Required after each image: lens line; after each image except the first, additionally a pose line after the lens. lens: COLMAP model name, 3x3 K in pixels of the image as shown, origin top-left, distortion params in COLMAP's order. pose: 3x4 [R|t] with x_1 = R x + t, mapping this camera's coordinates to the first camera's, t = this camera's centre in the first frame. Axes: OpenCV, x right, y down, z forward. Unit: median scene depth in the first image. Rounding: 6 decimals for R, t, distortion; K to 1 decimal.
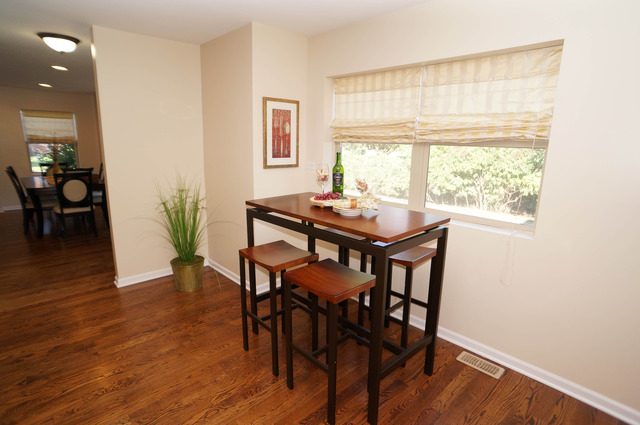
lens RADIAL K [[330.1, 0, 317.4], [0, 330.1, 212.0], [0, 0, 1]] dist [-0.010152, 0.004465]
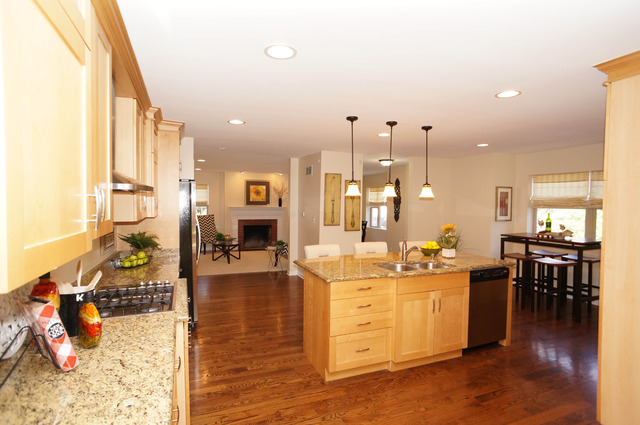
lens RADIAL K [[330.1, 0, 324.4], [0, 330.1, 211.0], [0, 0, 1]] dist [-0.010152, 0.004465]
pose [[0.941945, 0.003045, -0.335752, -0.457765], [-0.068213, 0.980841, -0.182476, 0.233289], [0.328764, 0.194786, 0.924107, -1.146494]]
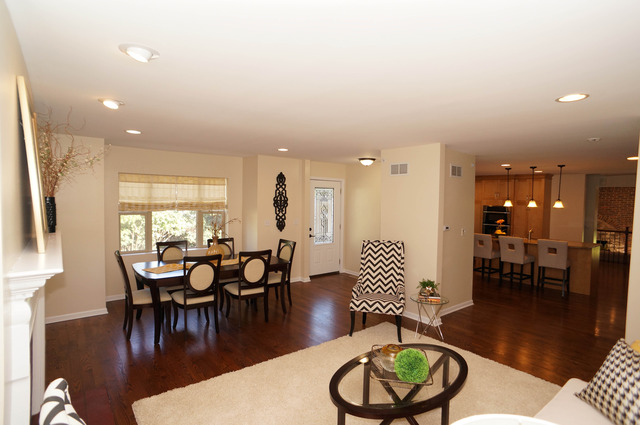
lens RADIAL K [[330.1, 0, 322.4], [0, 330.1, 213.2], [0, 0, 1]] dist [-0.010152, 0.004465]
pose [[0.070411, -0.028668, 0.997106, -2.828666], [0.201329, 0.979424, 0.013942, -0.305967], [-0.976990, 0.199765, 0.074734, 1.182758]]
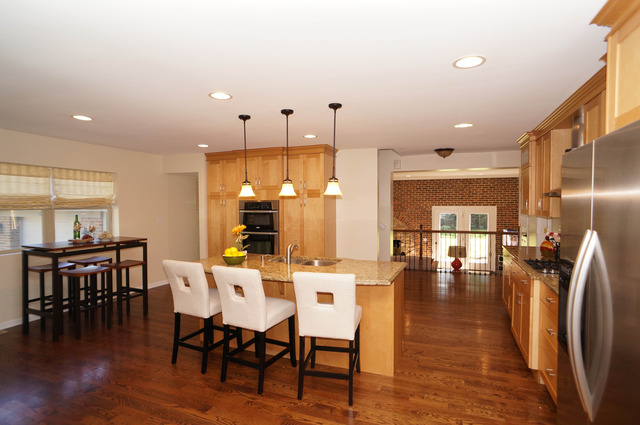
lens RADIAL K [[330.1, 0, 322.6], [0, 330.1, 211.3], [0, 0, 1]] dist [-0.010152, 0.004465]
pose [[-0.436025, -0.024764, 0.899594, -1.654344], [0.188869, 0.974841, 0.118379, -0.118954], [-0.879892, 0.221521, -0.420378, 0.421349]]
